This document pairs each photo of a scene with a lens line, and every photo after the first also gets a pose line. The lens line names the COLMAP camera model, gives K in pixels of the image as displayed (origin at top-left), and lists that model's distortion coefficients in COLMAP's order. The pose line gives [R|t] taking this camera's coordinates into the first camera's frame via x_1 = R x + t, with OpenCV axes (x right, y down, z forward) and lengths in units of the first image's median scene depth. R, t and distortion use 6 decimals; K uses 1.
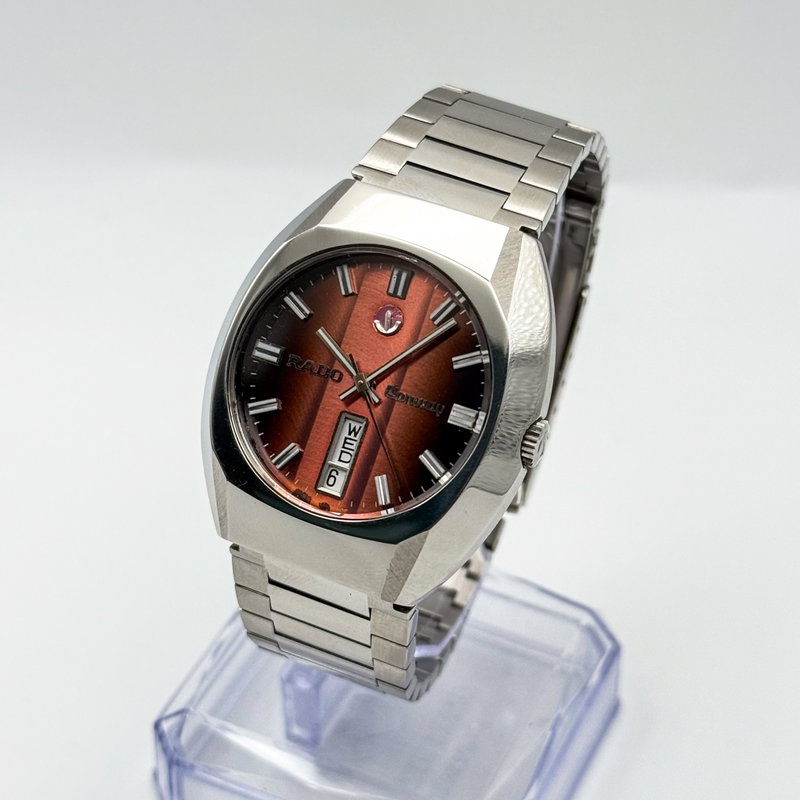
lens RADIAL K [[2230.4, 0, 400.0], [0, 2230.4, 400.0], [0, 0, 1]] dist [0.585175, -0.172089]
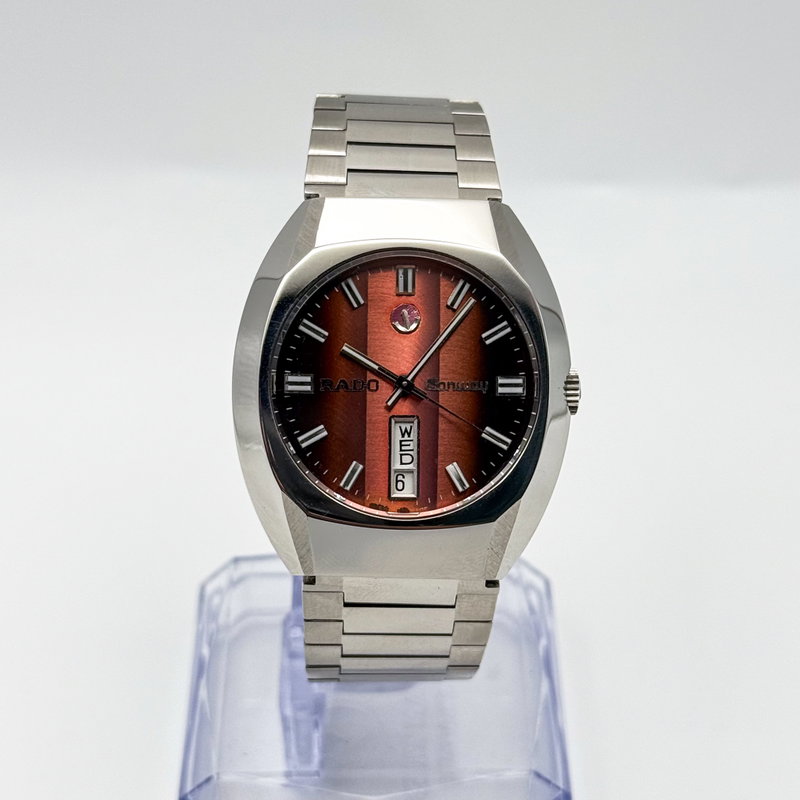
lens RADIAL K [[2230.4, 0, 400.0], [0, 2230.4, 400.0], [0, 0, 1]] dist [0.585175, -0.172089]
pose [[0.893305, -0.285839, 0.346847, -0.371374], [0.289023, 0.956323, 0.043732, -0.045369], [-0.344198, 0.061181, 0.936901, 0.045476]]
